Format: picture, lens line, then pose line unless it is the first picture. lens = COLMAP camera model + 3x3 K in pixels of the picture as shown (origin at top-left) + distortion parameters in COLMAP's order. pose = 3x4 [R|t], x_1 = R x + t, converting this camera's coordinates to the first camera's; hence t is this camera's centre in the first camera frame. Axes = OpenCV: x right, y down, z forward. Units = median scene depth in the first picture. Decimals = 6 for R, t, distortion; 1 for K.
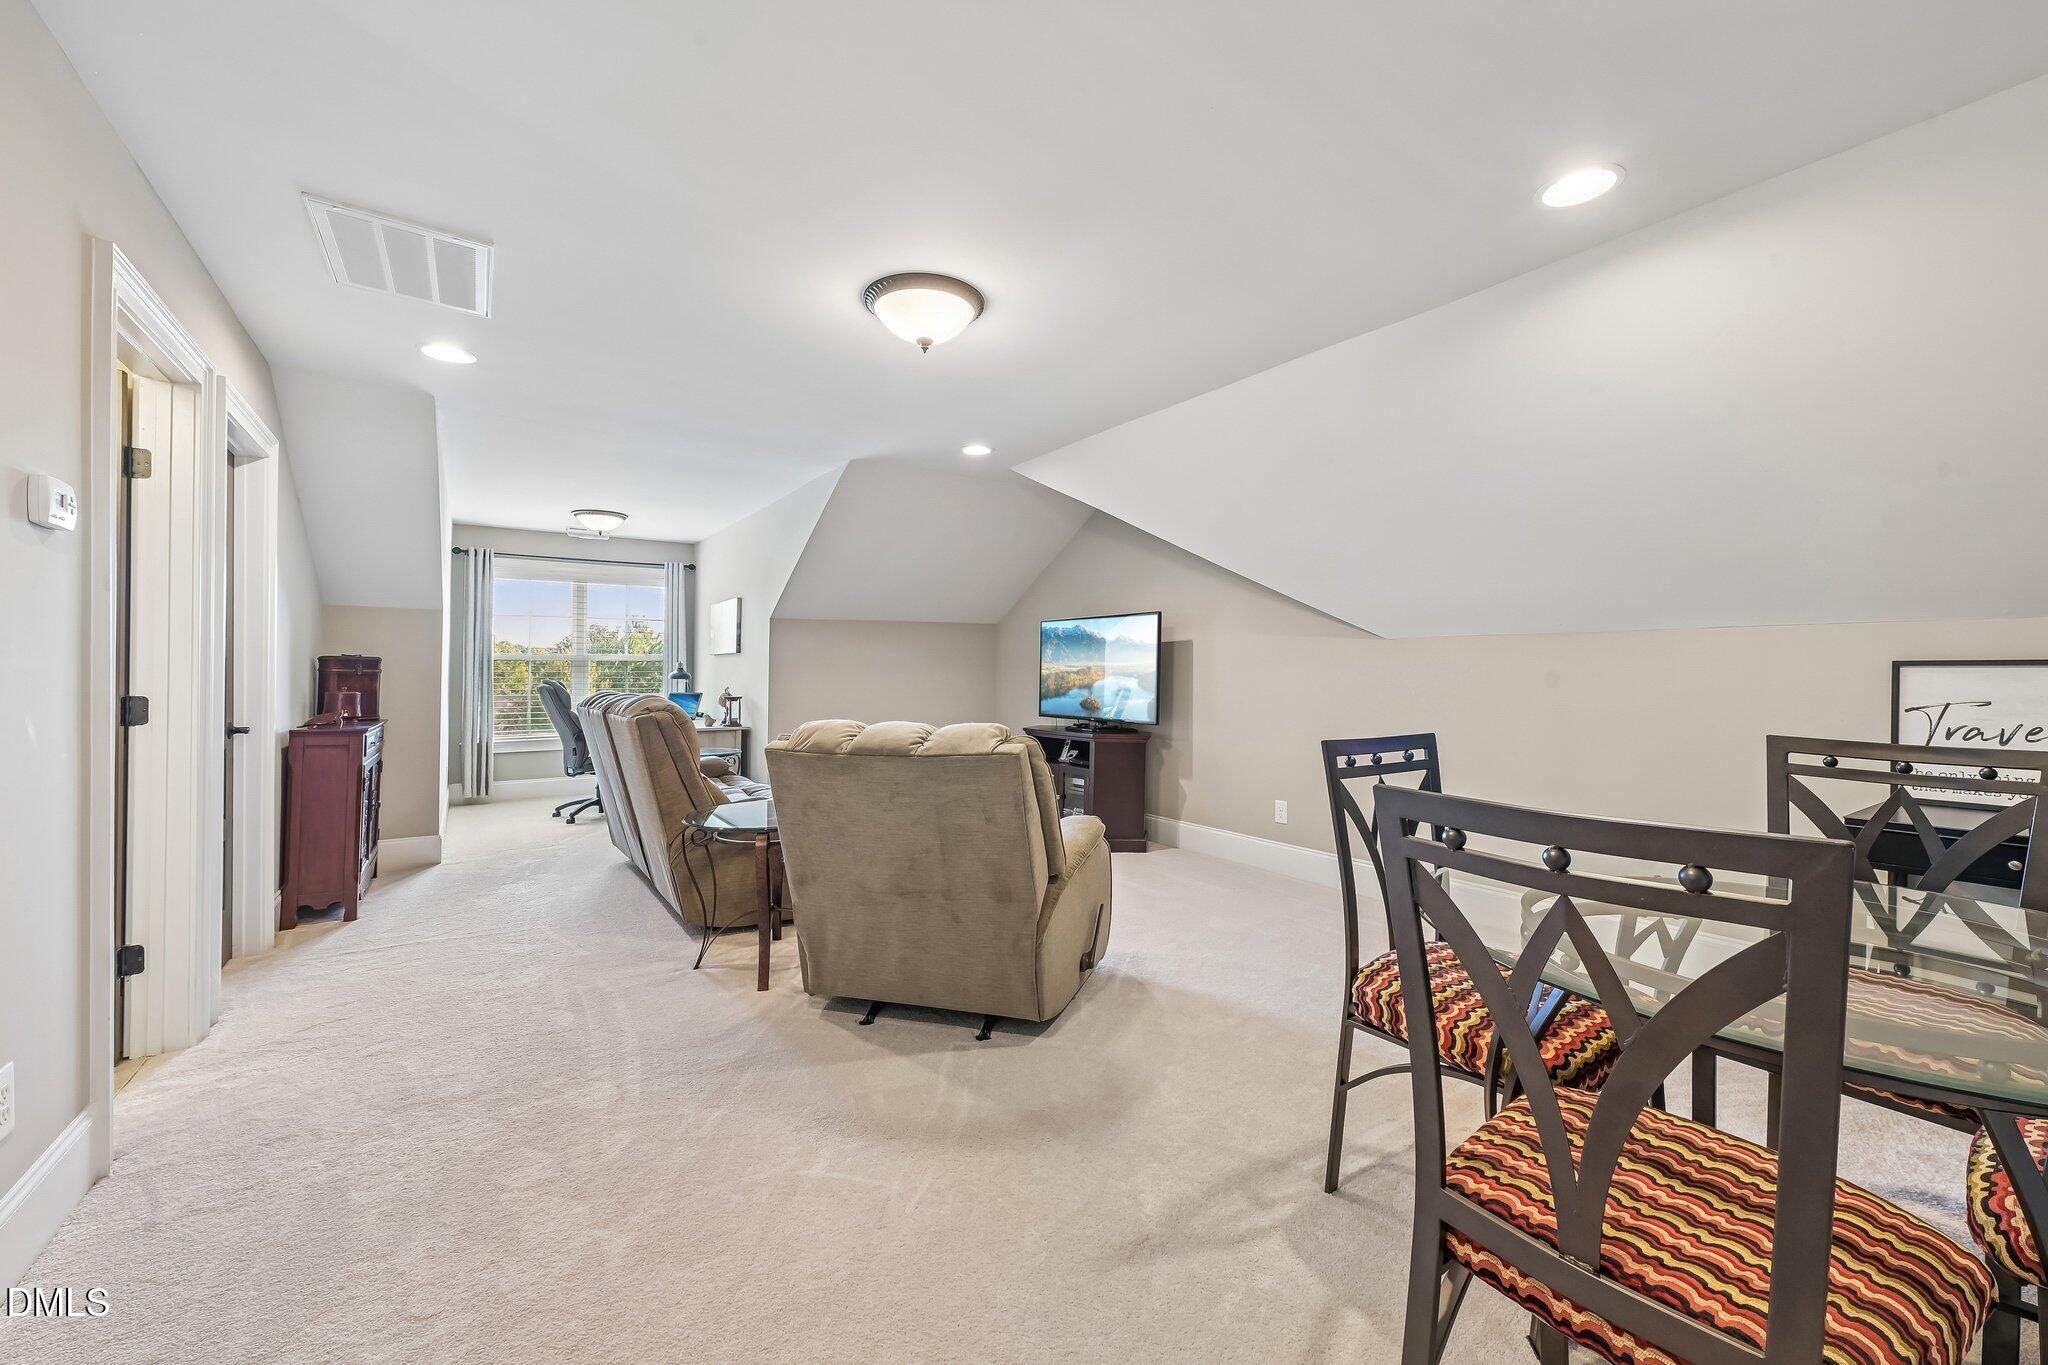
lens RADIAL K [[813.5, 0, 1024.0], [0, 813.5, 682.5], [0, 0, 1]] dist [0.002529, -0.000704]
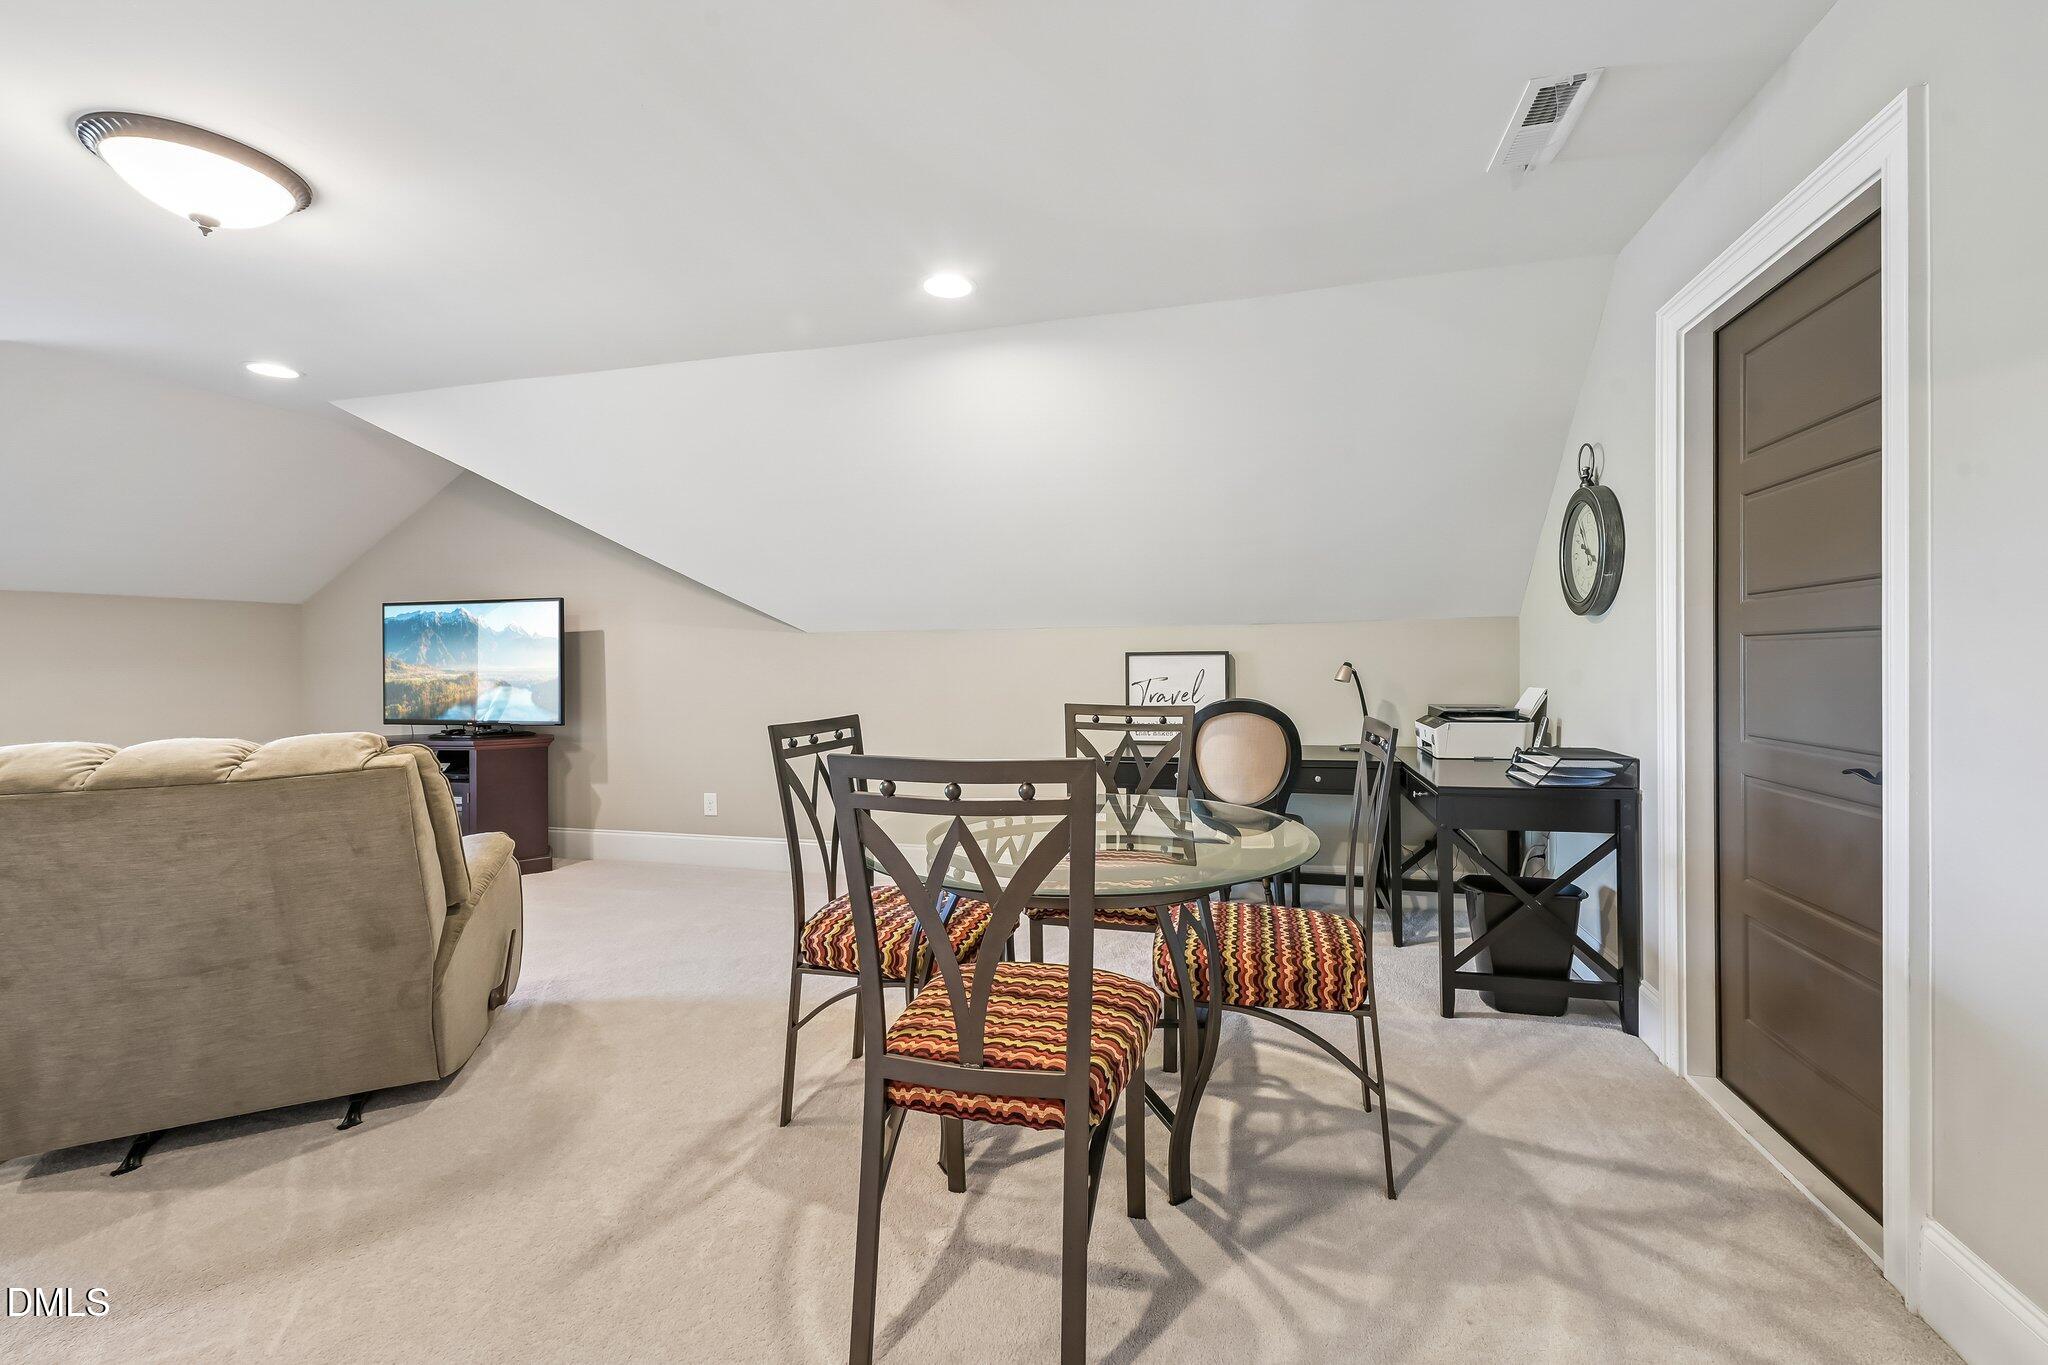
lens RADIAL K [[817.0, 0, 1074.7], [0, 817.0, 678.9], [0, 0, 1]] dist [0.001362, 0.000065]
pose [[0.734182, -0.024152, 0.678523, -0.068898], [0.020194, 0.999702, 0.013734, 0.000240], [-0.678653, 0.003619, 0.734450, -0.087880]]
